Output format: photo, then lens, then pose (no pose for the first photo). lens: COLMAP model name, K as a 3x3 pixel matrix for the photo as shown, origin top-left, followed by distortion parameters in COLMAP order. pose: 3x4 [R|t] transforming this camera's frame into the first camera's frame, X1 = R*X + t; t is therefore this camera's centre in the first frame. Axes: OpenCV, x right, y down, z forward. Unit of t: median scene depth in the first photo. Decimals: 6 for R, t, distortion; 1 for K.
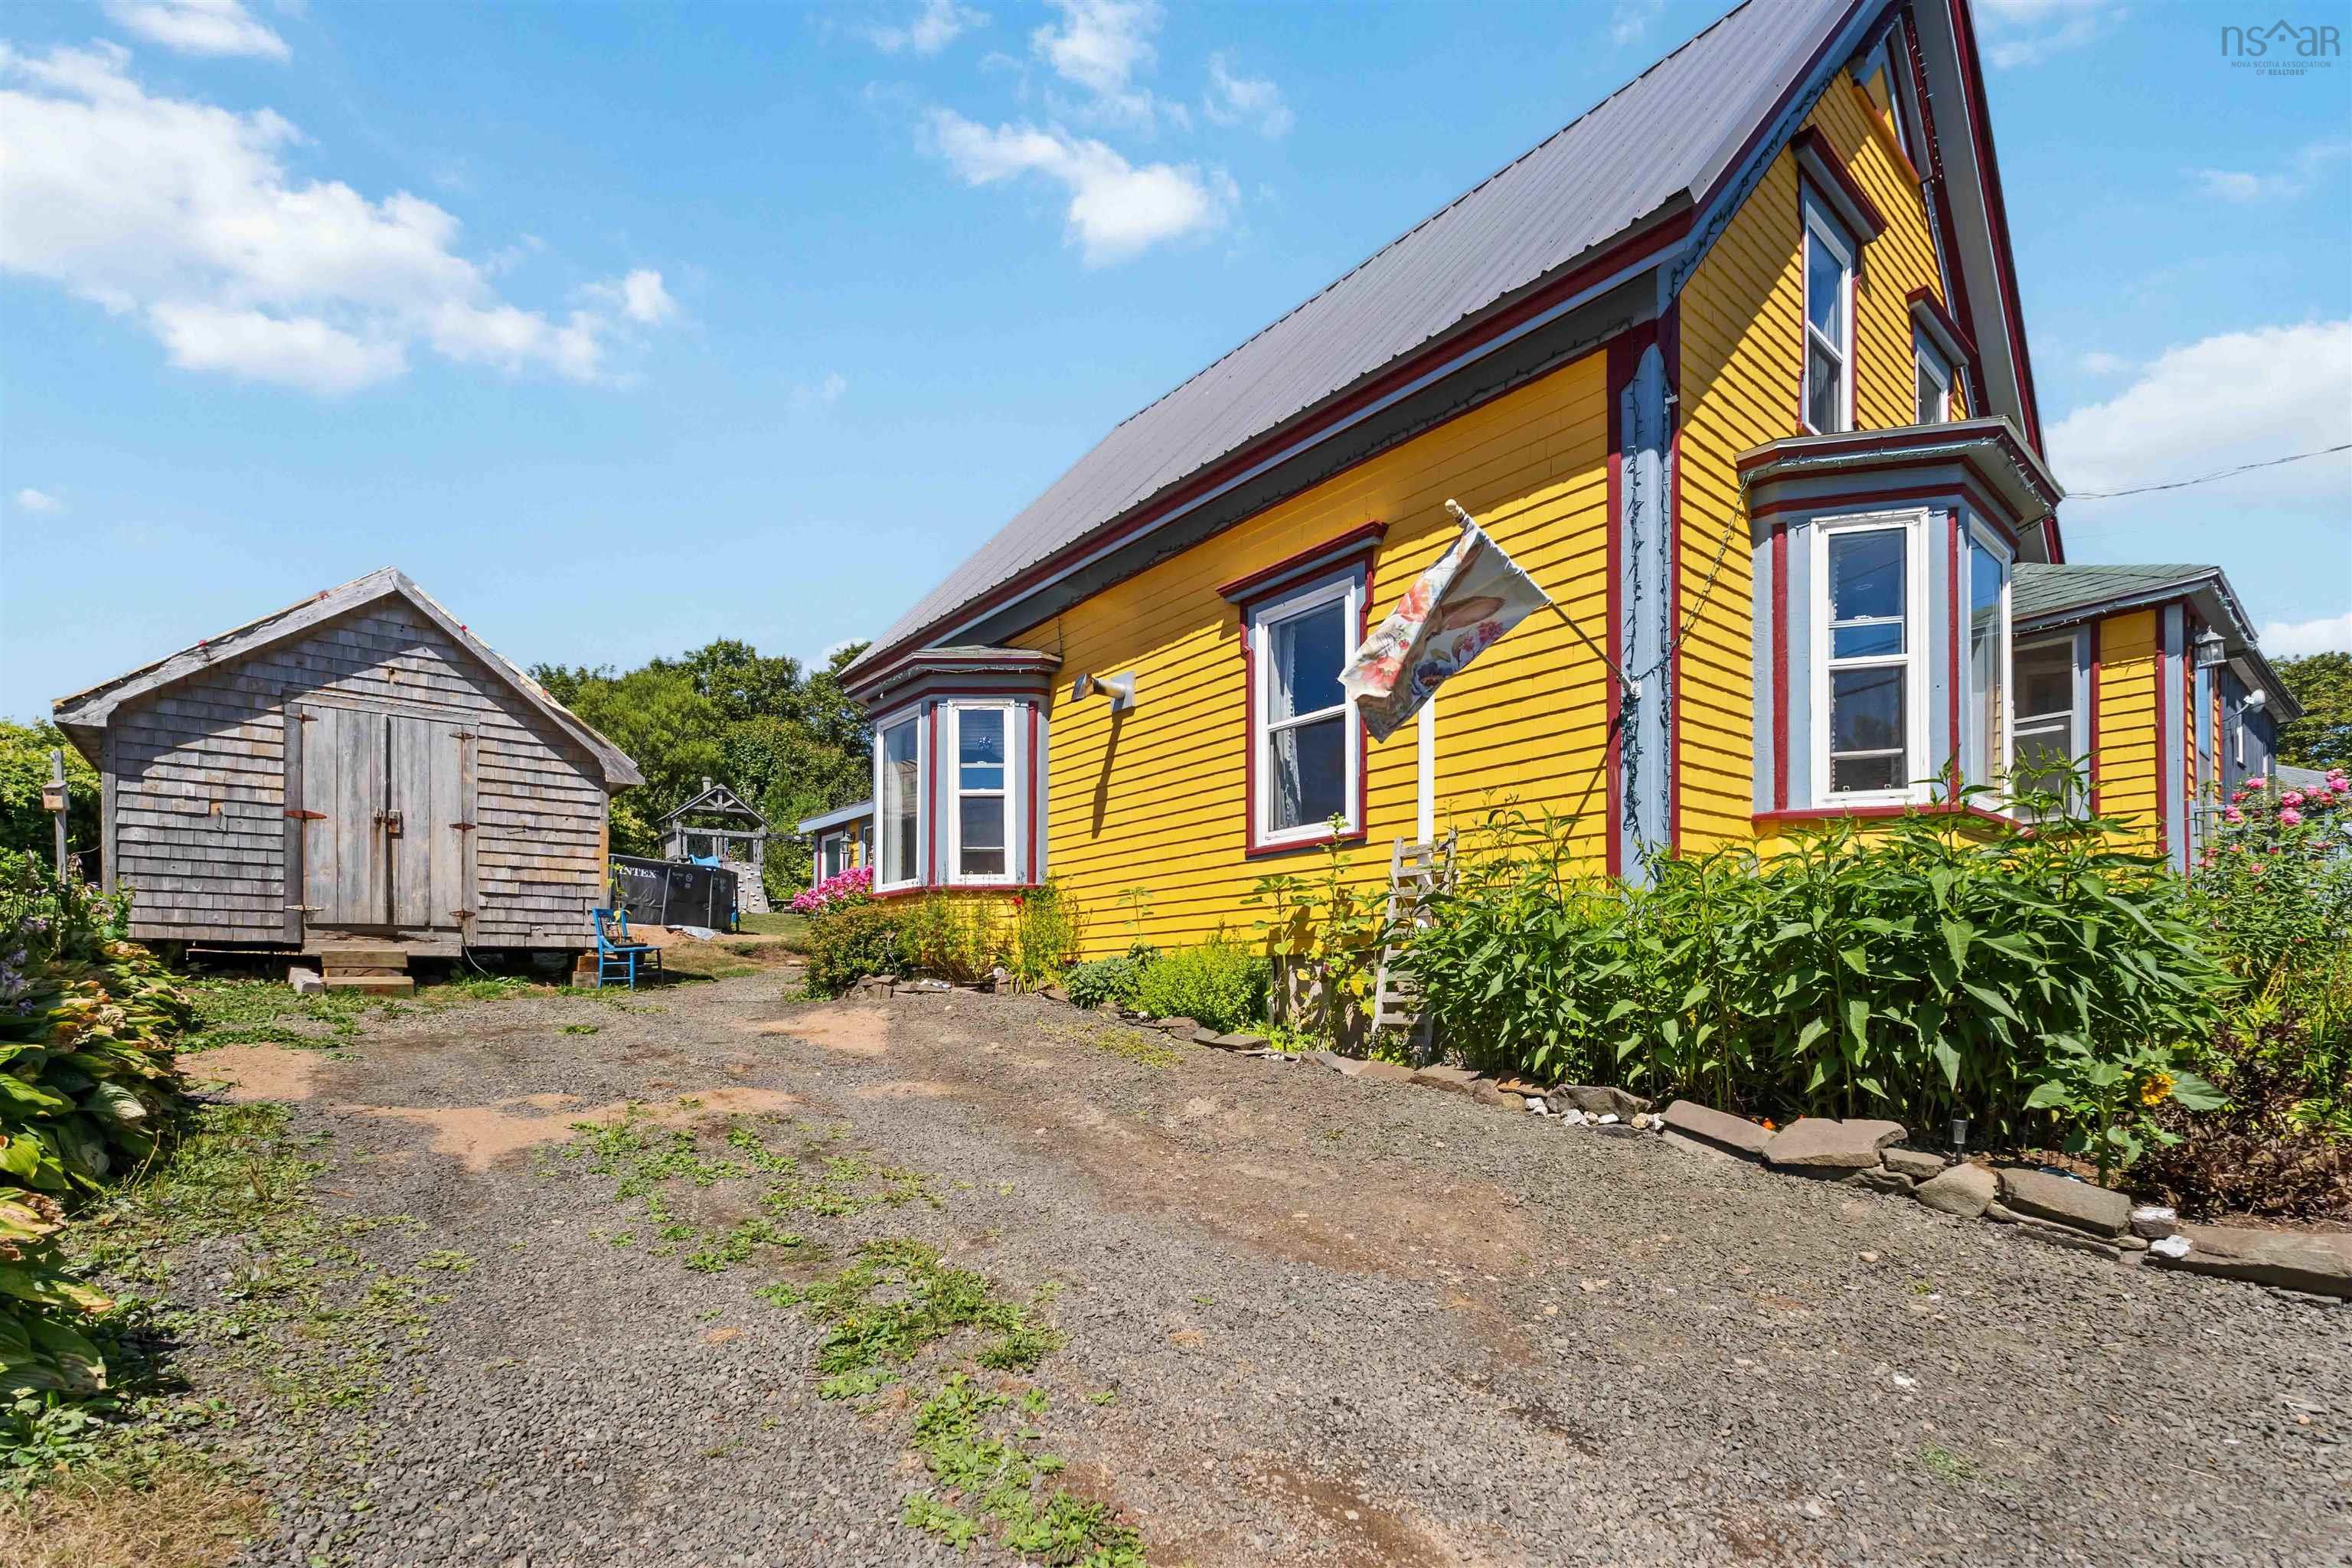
lens RADIAL K [[1007.9, 0, 1176.0], [0, 1007.9, 784.0], [0, 0, 1]] dist [0.004385, 0.000554]
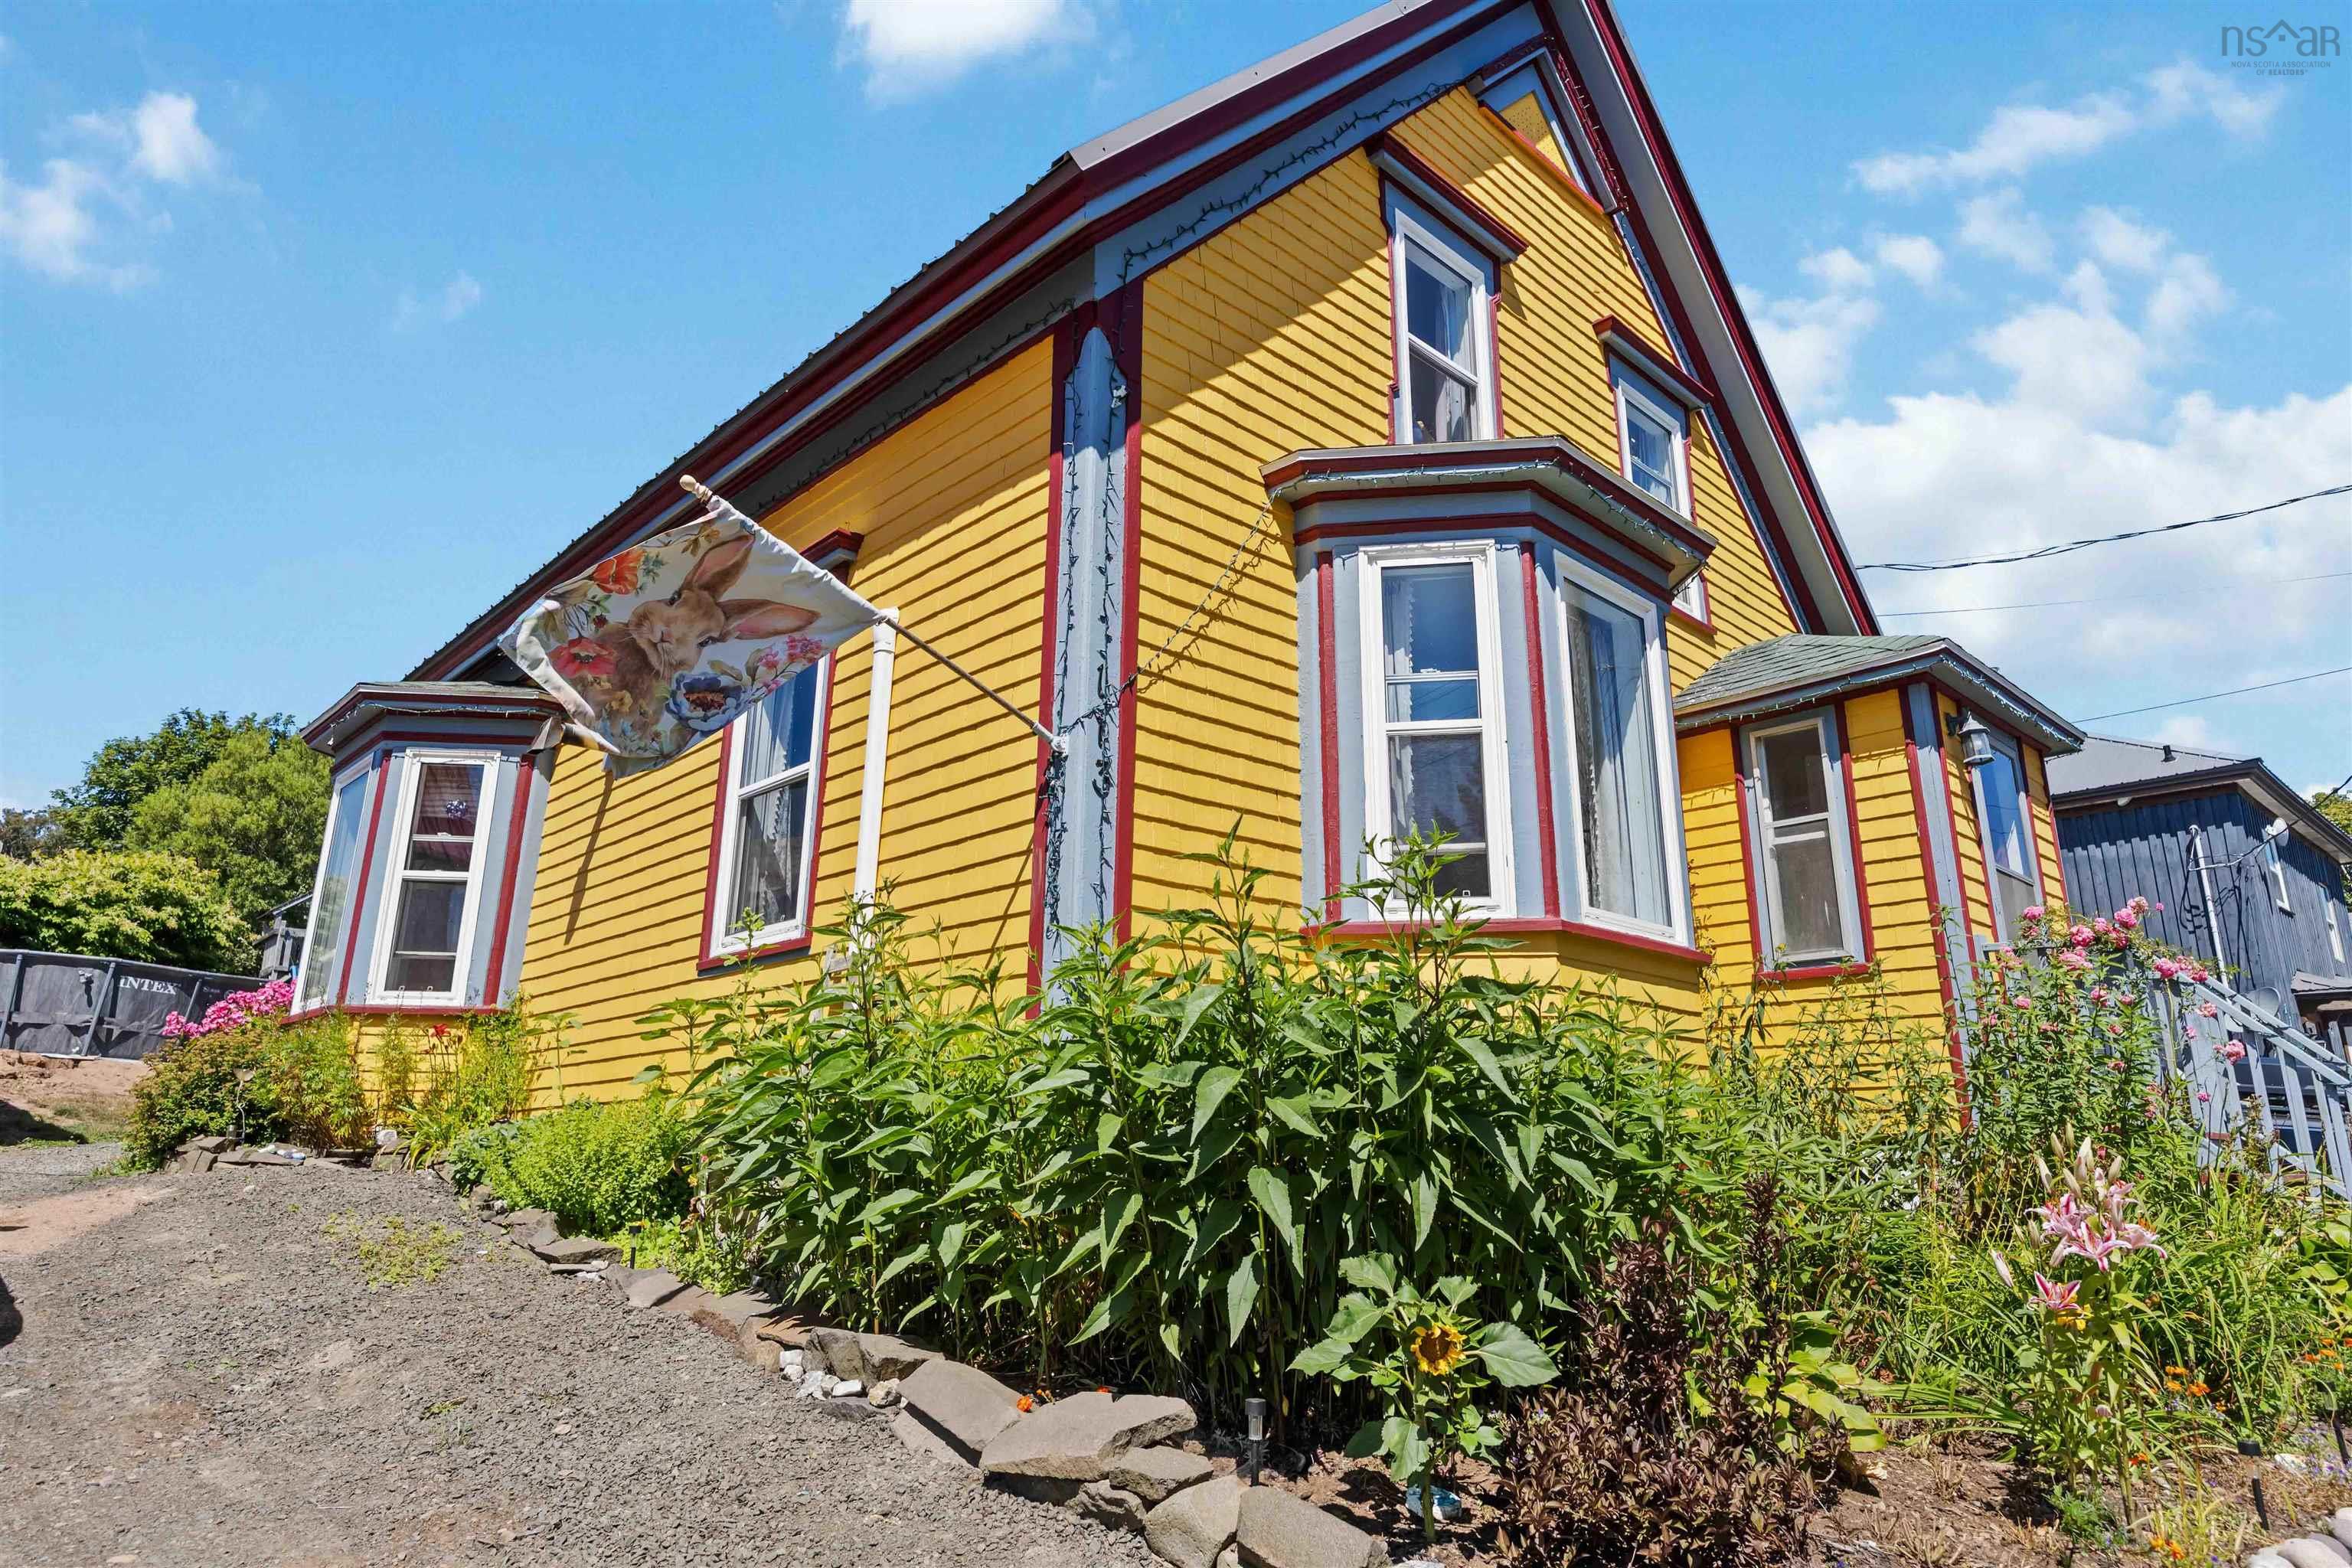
lens RADIAL K [[1220.4, 0, 1176.6], [0, 1220.4, 579.2], [0, 0, 1]] dist [0.000471, -0.000086]
pose [[0.998517, 0.041900, 0.034754, 0.442591], [-0.031554, 0.965710, -0.257699, 0.017336], [-0.044360, 0.256220, 0.965600, 0.069593]]
